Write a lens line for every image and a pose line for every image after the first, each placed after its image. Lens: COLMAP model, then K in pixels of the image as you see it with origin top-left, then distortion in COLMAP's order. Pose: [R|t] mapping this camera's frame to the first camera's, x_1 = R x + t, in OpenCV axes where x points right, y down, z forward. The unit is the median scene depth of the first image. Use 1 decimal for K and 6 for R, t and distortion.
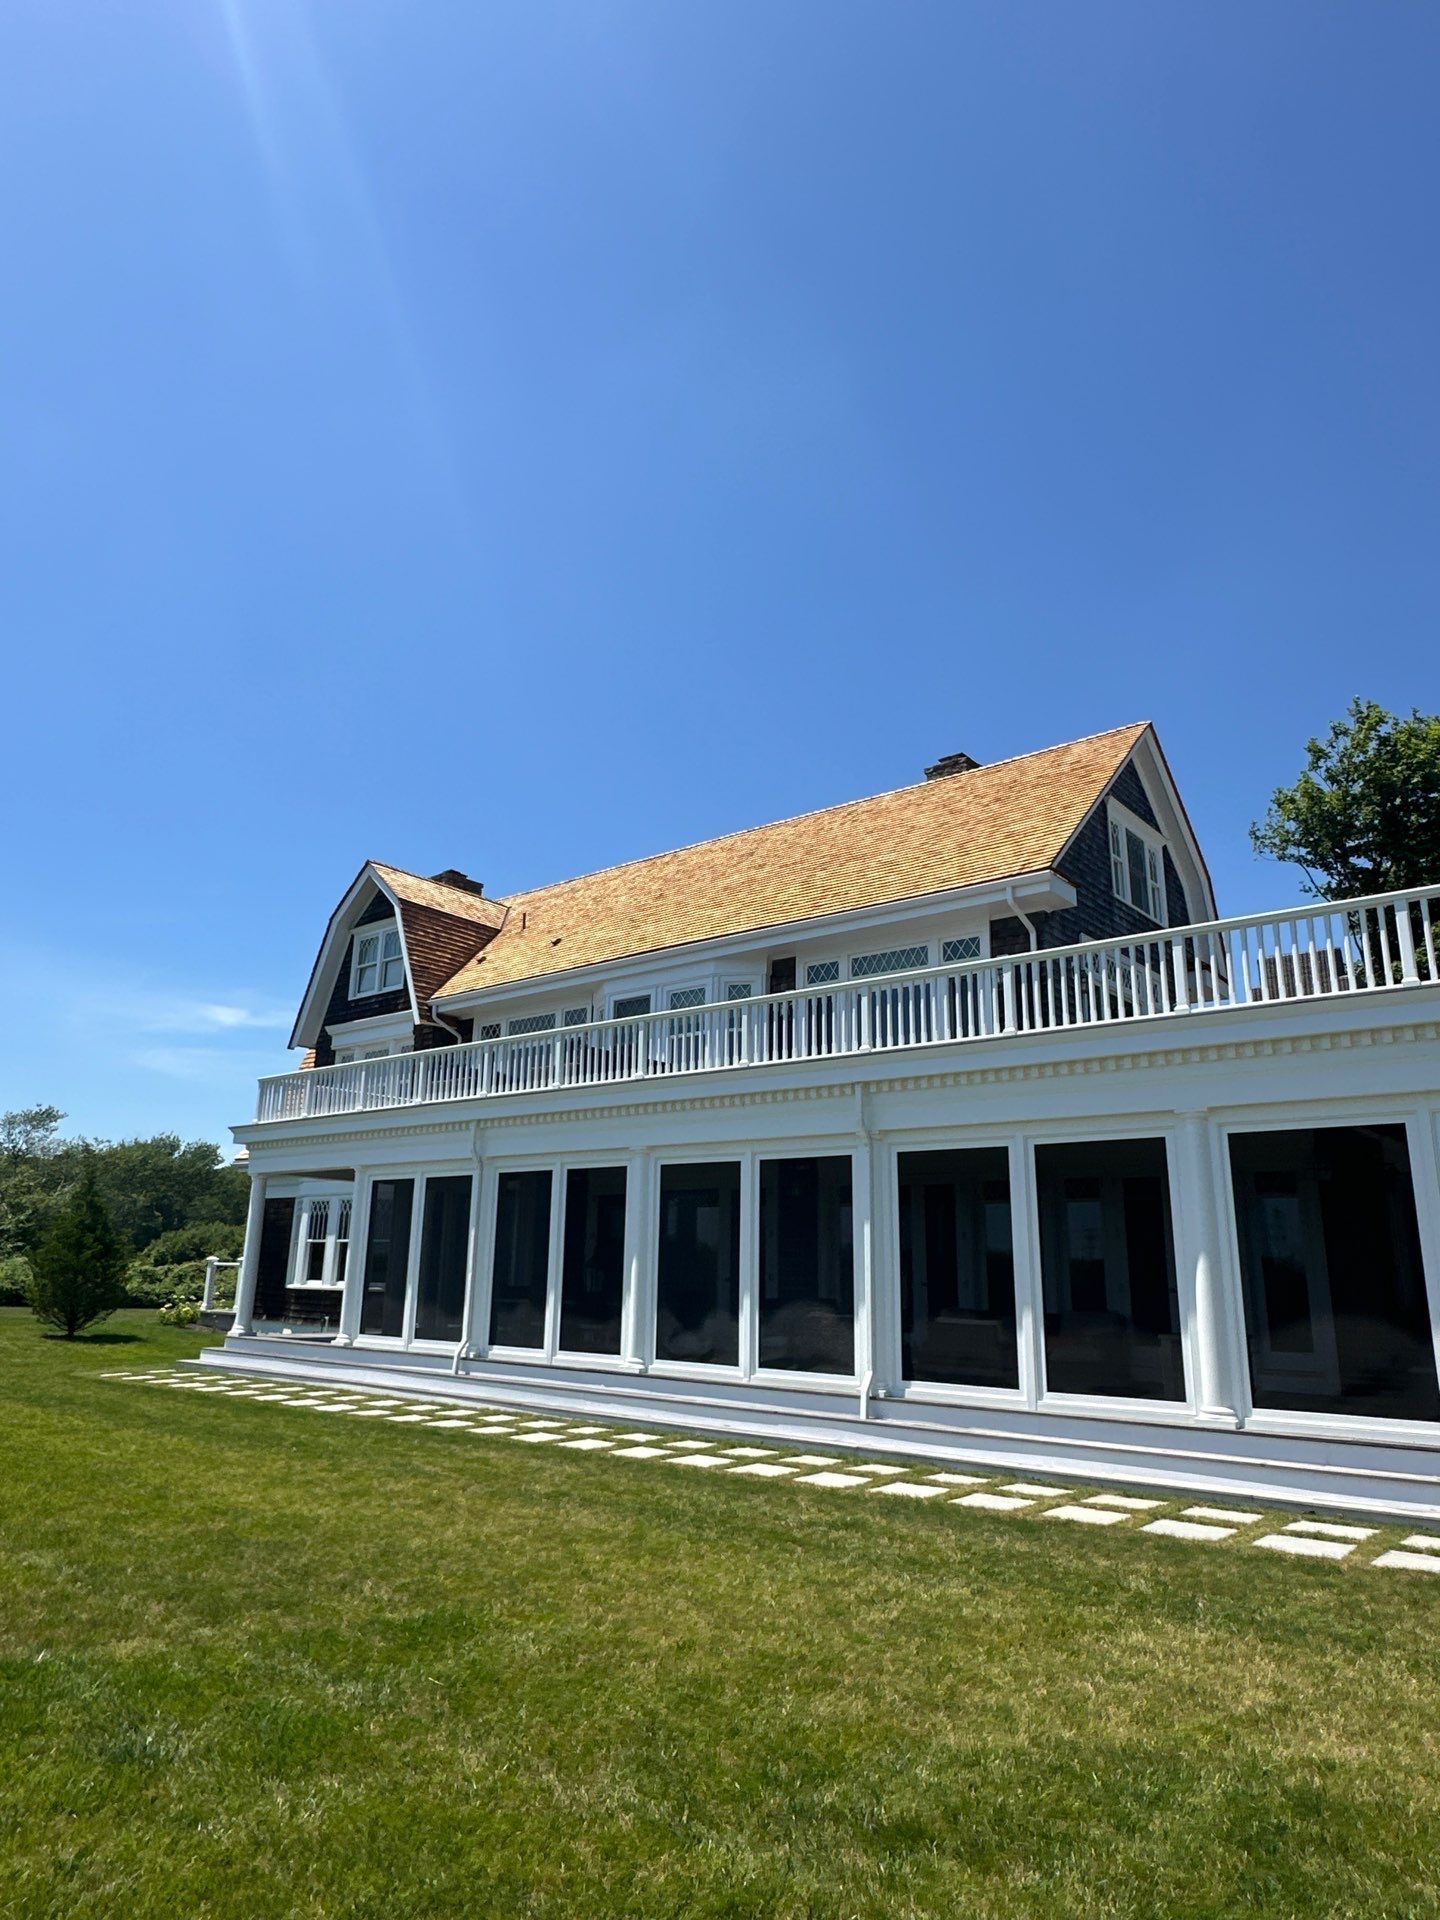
lens RADIAL K [[1191.7, 0, 720.0], [0, 1191.7, 960.0], [0, 0, 1]] dist [-0.017037, -0.004767]
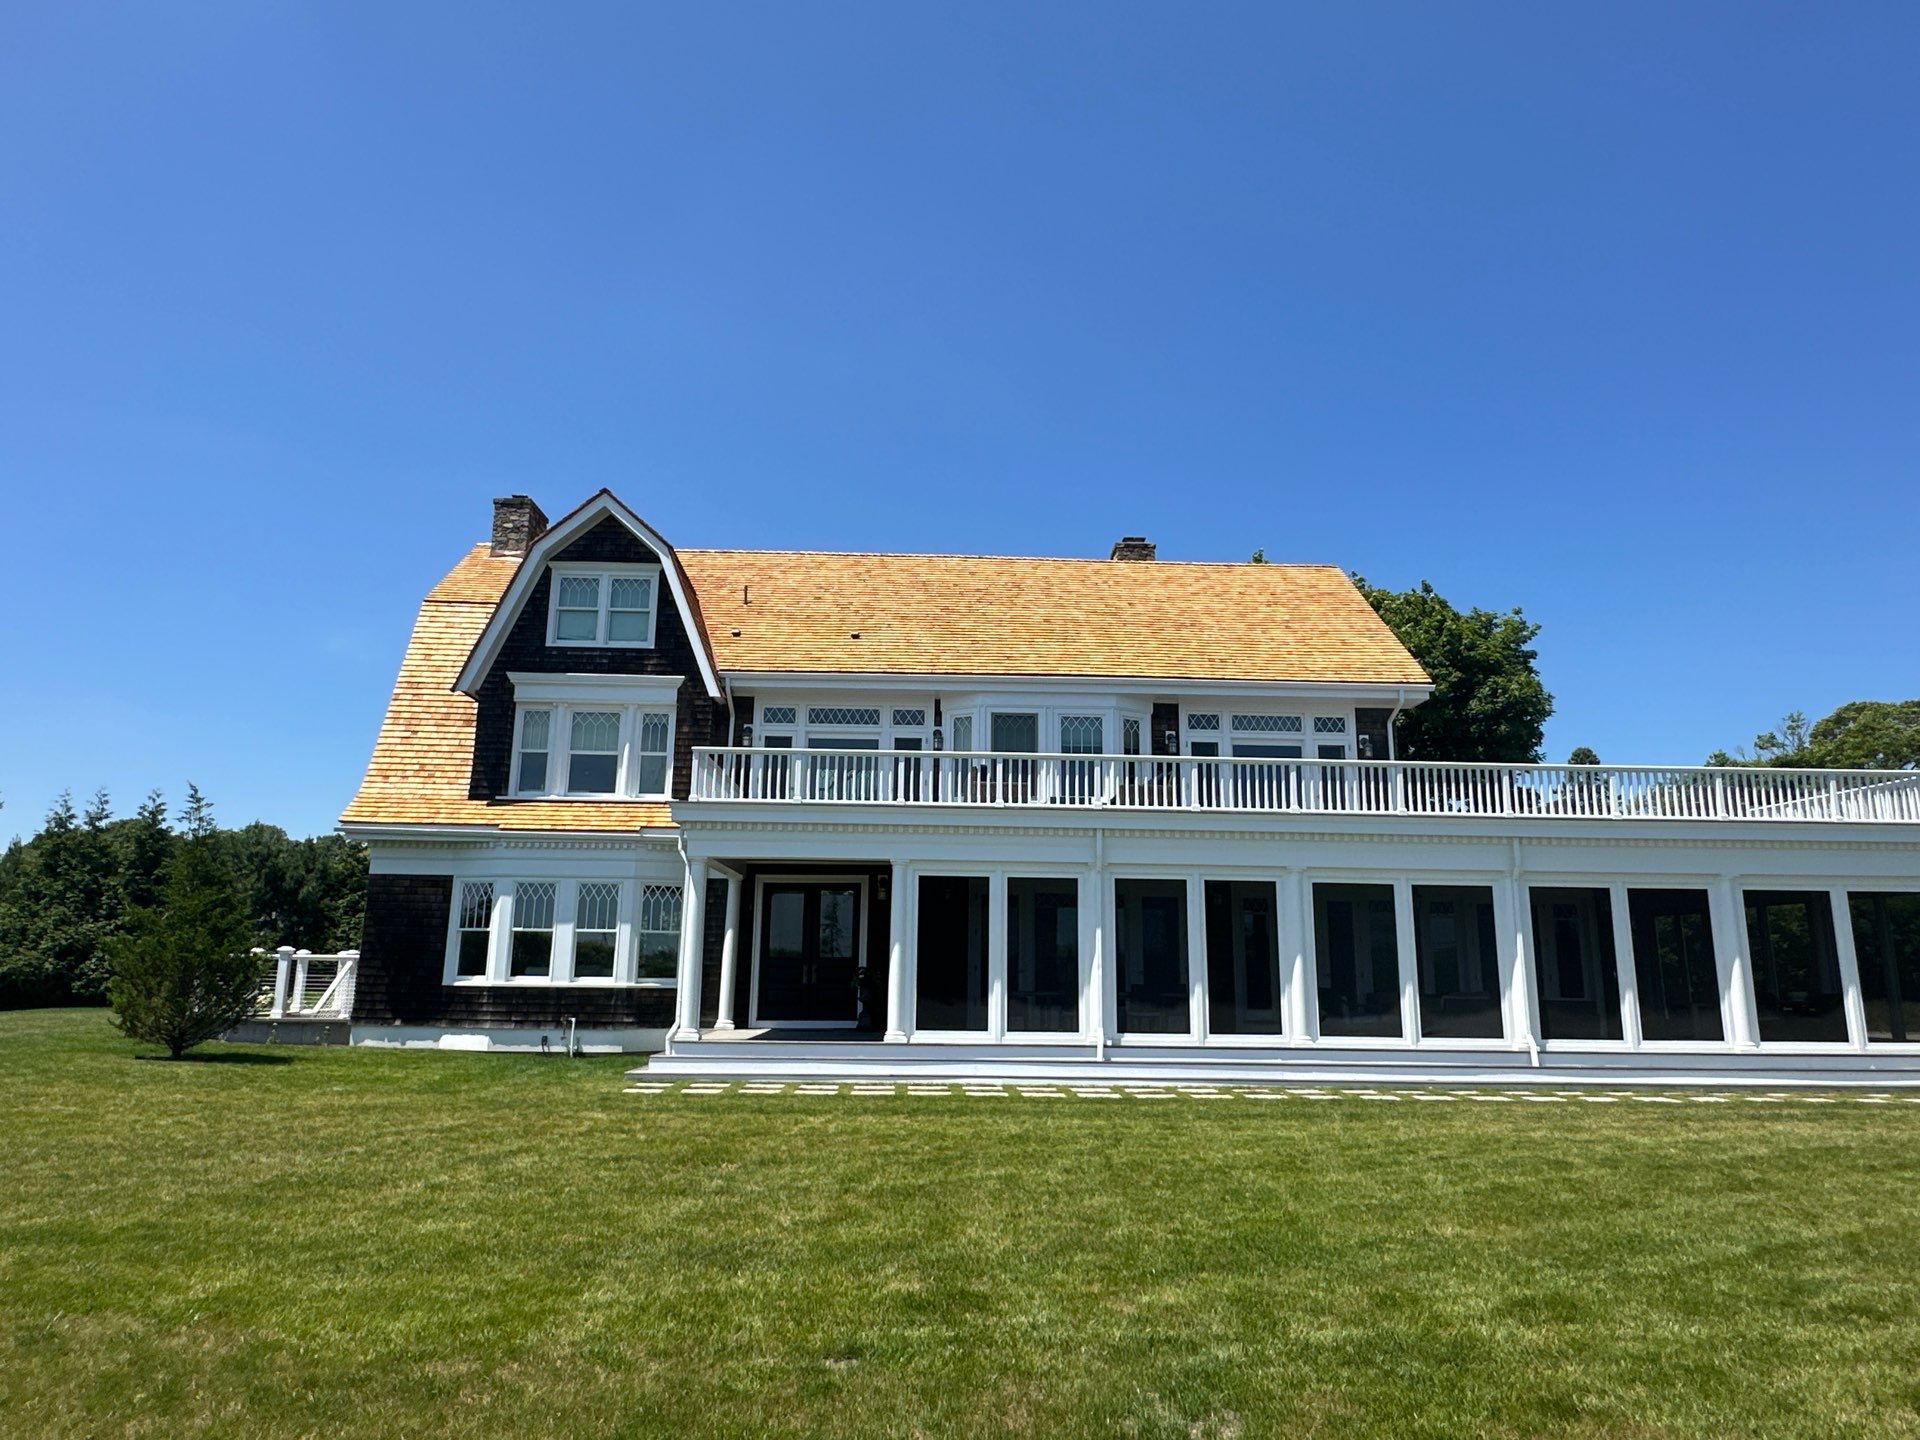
lens RADIAL K [[1191.7, 0, 960.0], [0, 1191.7, 720.0], [0, 0, 1]] dist [-0.017037, -0.004767]
pose [[0.751757, 0.131919, 0.646111, -0.958100], [-0.168899, 0.985622, -0.004722, 0.060891], [-0.637444, -0.105578, 0.763229, 0.254301]]
